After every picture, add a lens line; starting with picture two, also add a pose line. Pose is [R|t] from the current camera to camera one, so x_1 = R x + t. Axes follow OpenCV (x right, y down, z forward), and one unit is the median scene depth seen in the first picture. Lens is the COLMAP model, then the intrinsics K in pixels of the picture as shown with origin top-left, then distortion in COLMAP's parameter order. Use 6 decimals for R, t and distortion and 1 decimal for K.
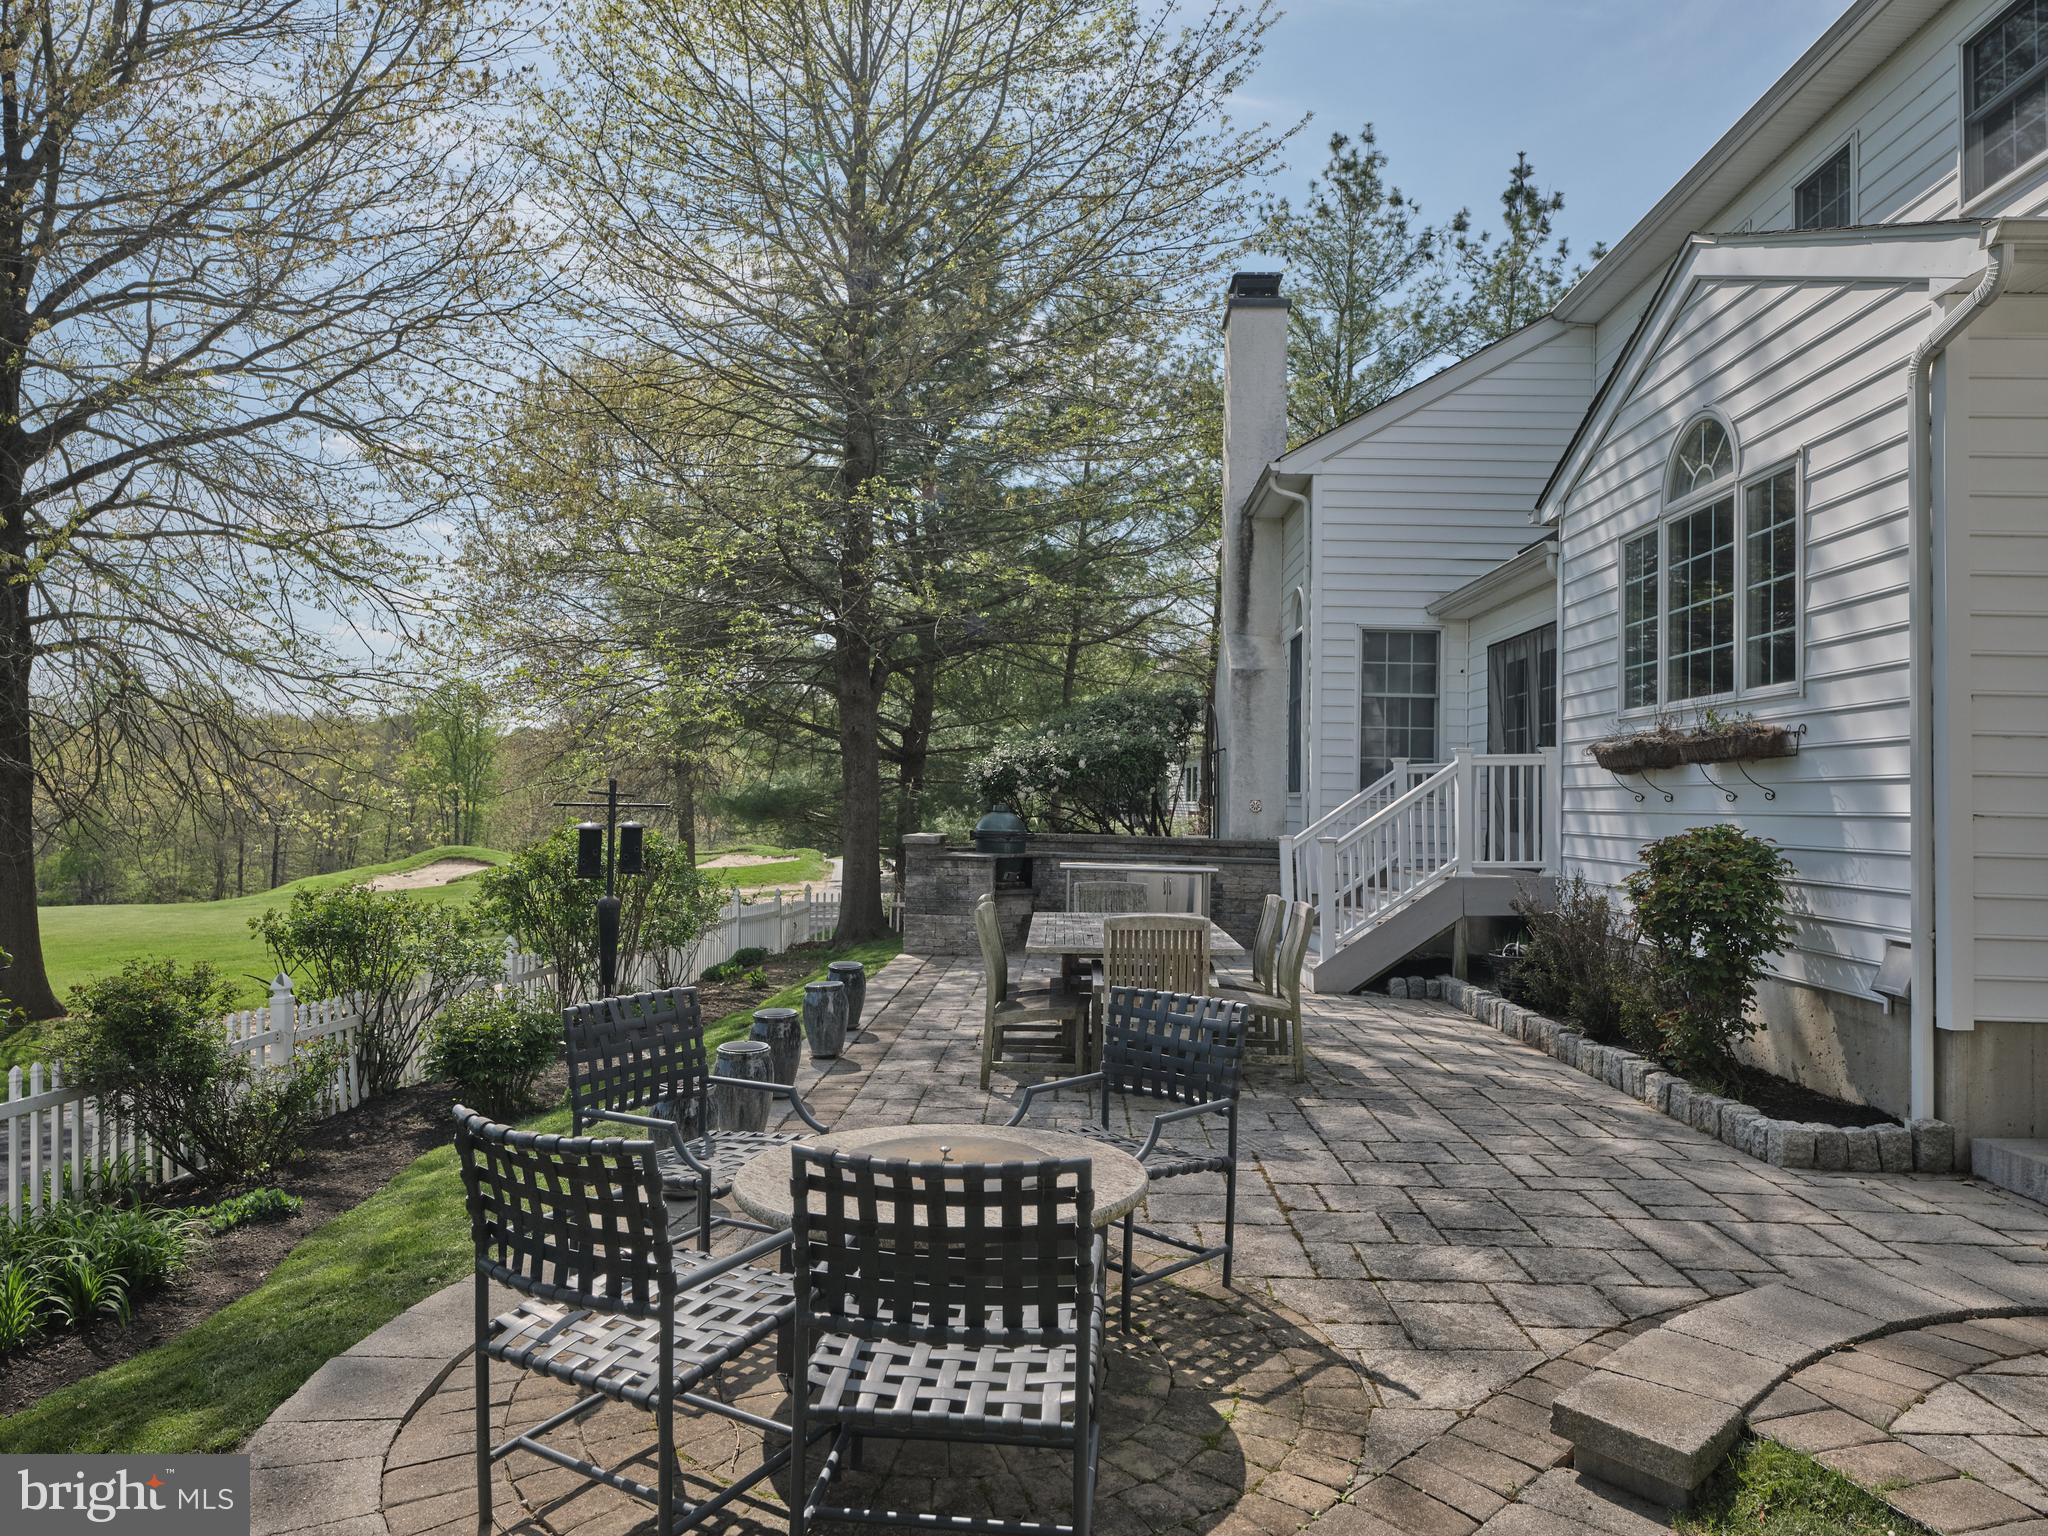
lens RADIAL K [[1275.8, 0, 1025.4], [0, 1275.8, 775.6], [0, 0, 1]] dist [-0.006683, -0.001138]
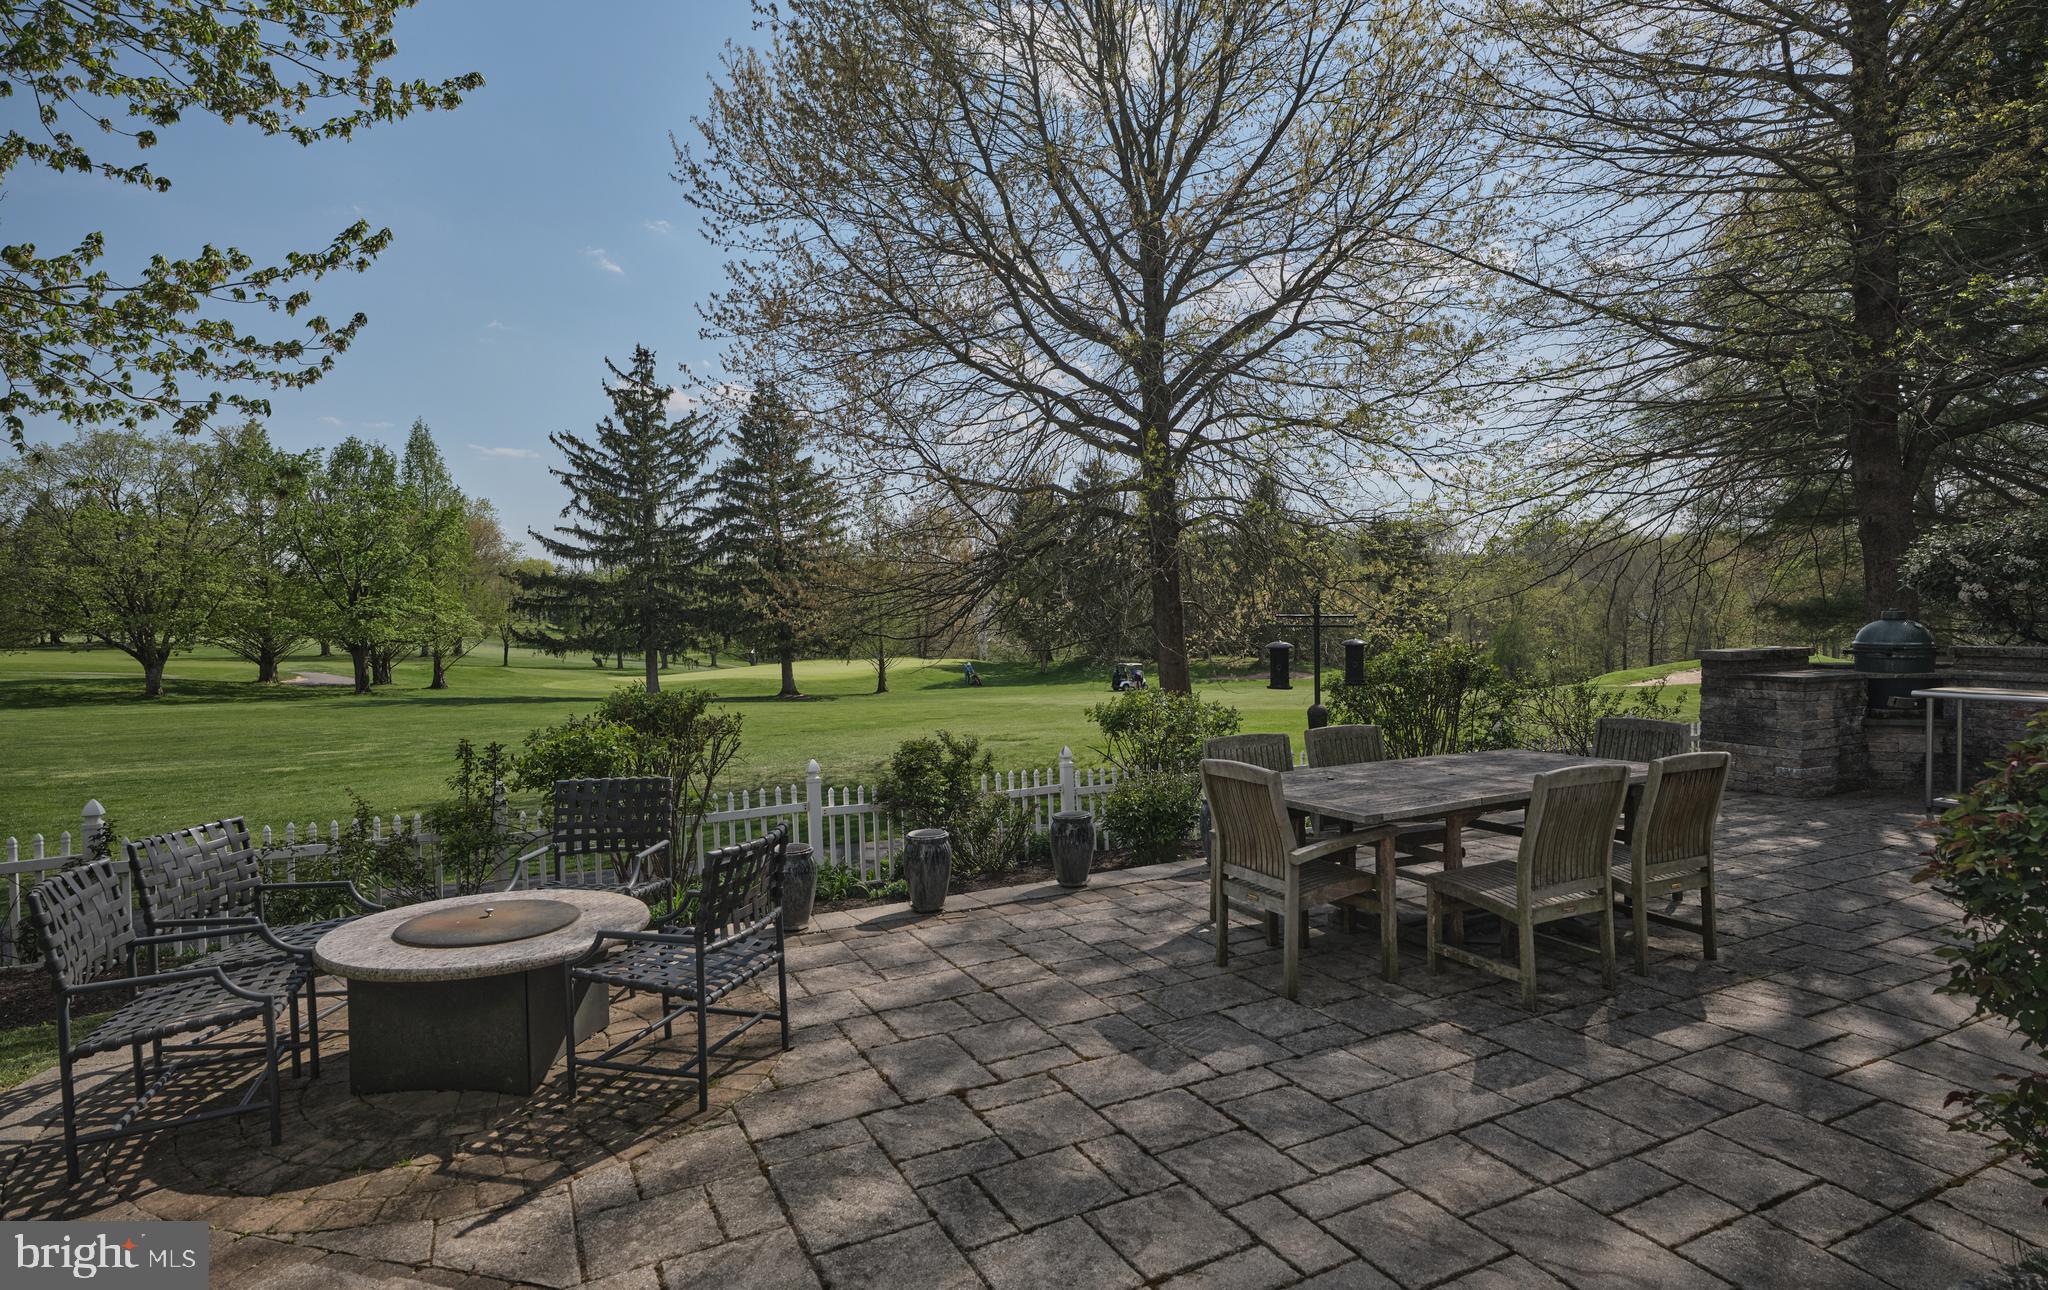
lens RADIAL K [[1092.9, 0, 1031.5], [0, 1092.9, 645.3], [0, 0, 1]] dist [-0.003346, 0.000188]
pose [[0.494047, -0.007796, -0.869400, 0.943426], [0.048590, 0.998645, 0.018657, 0.018486], [0.868076, -0.051461, 0.493757, 0.723474]]
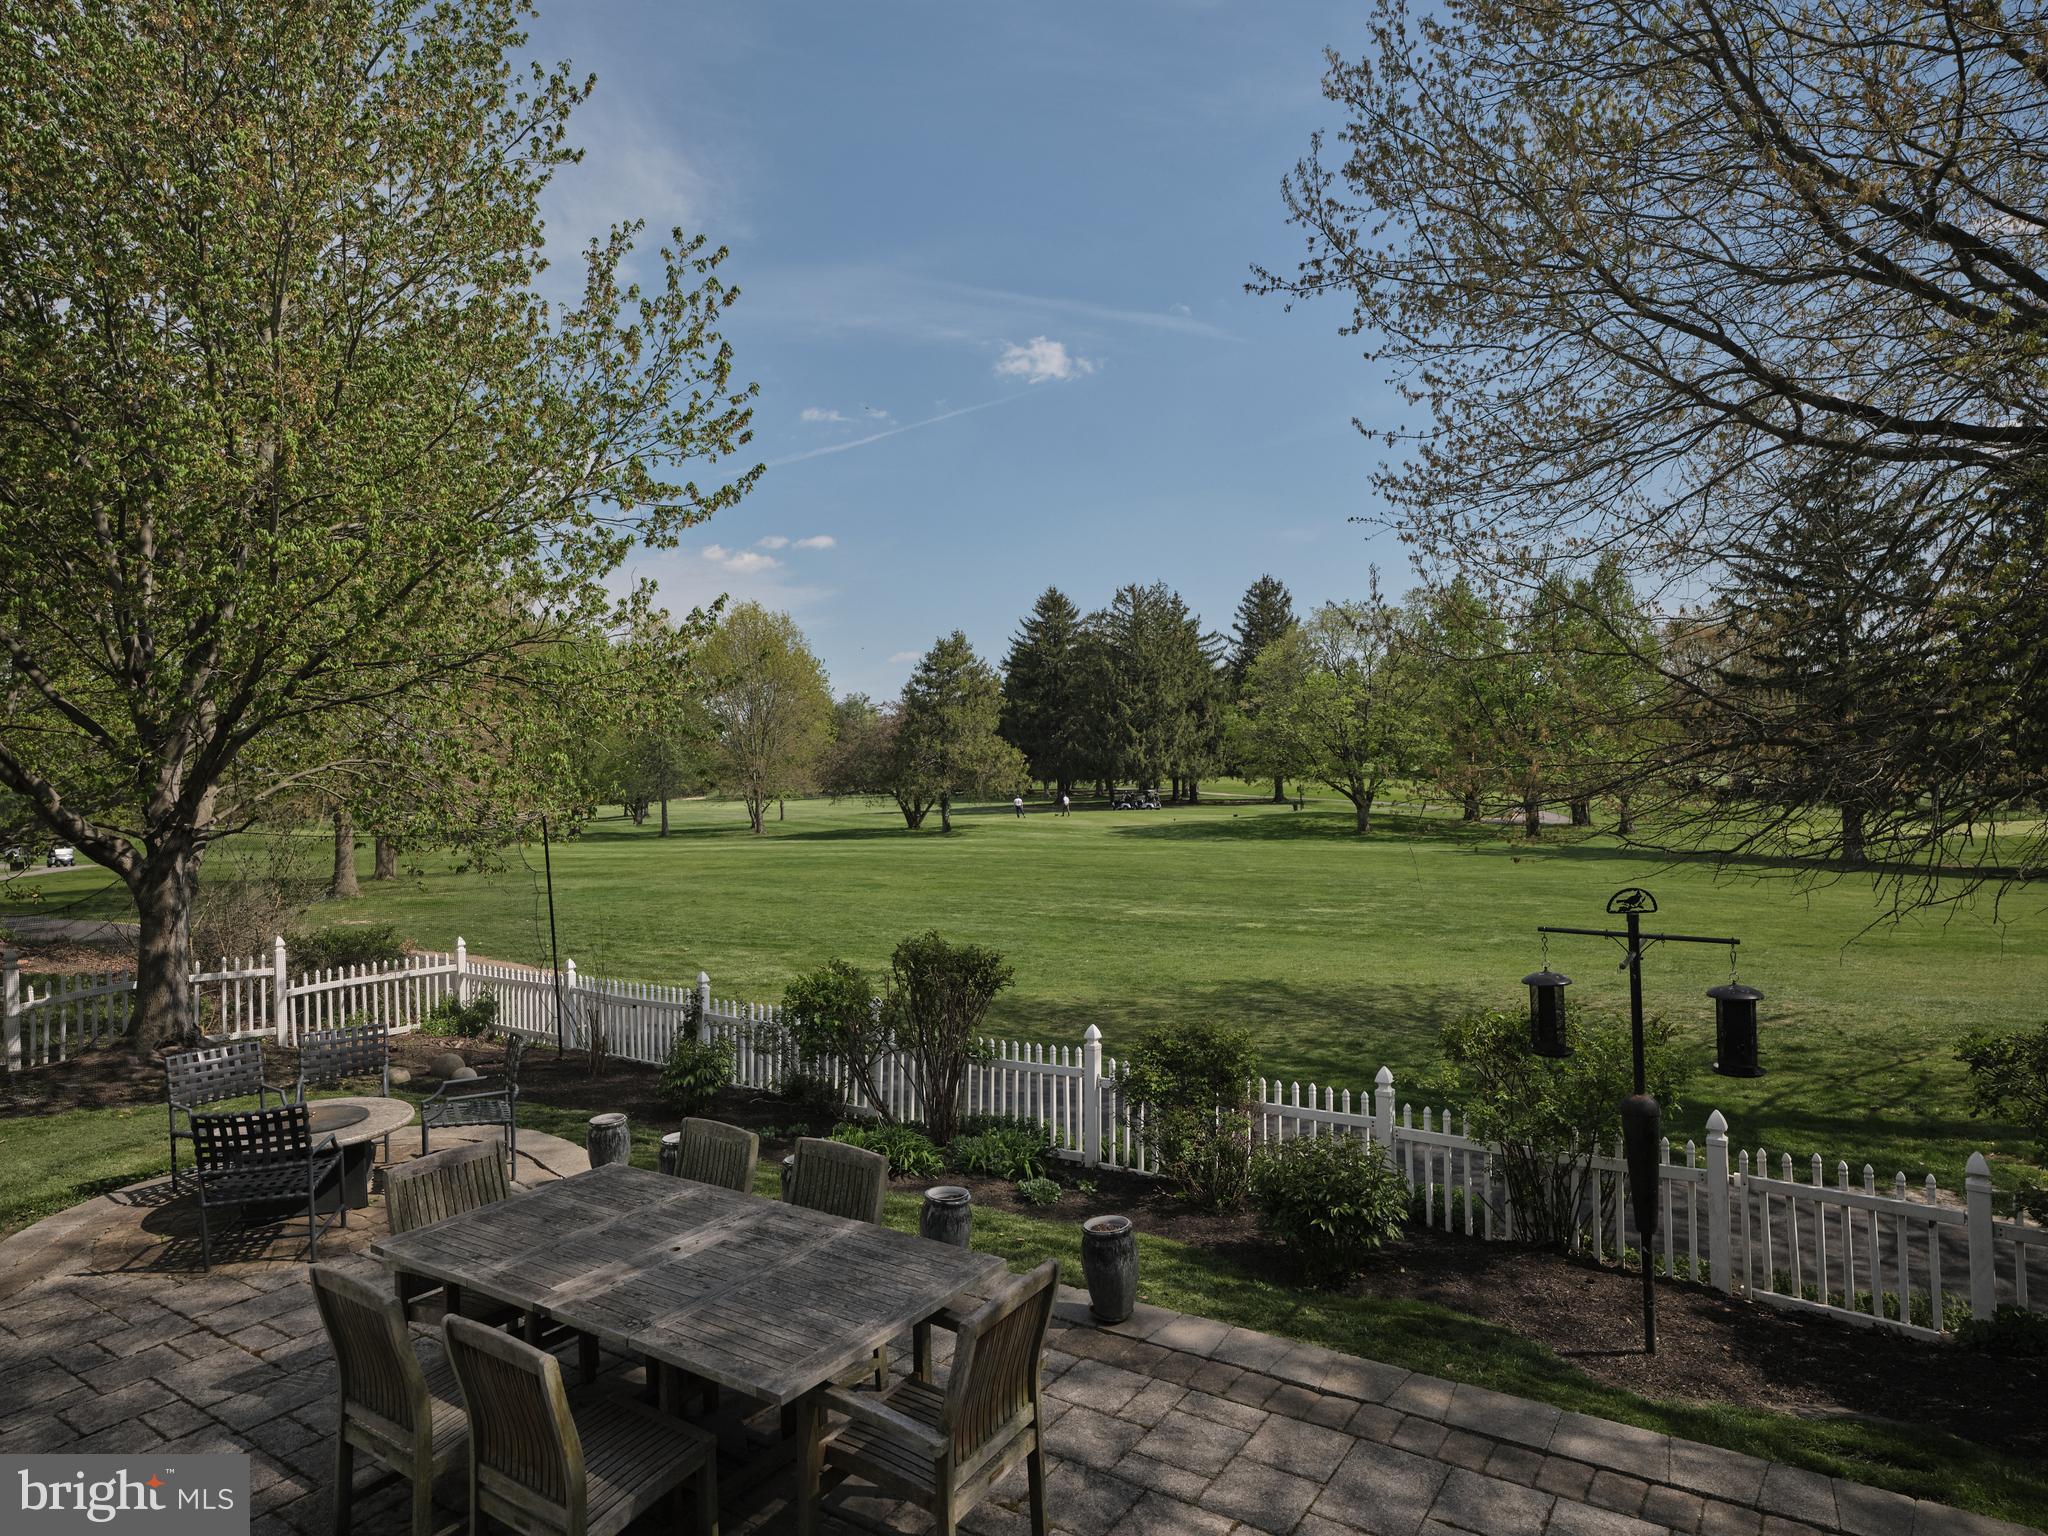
lens RADIAL K [[1178.9, 0, 1020.9], [0, 1178.9, 761.7], [0, 0, 1]] dist [0.000646, 0.000198]
pose [[-0.534675, -0.008793, -0.845012, 0.814557], [0.042385, 0.998408, -0.037208, -0.156316], [0.843994, -0.055710, -0.533452, 2.485383]]
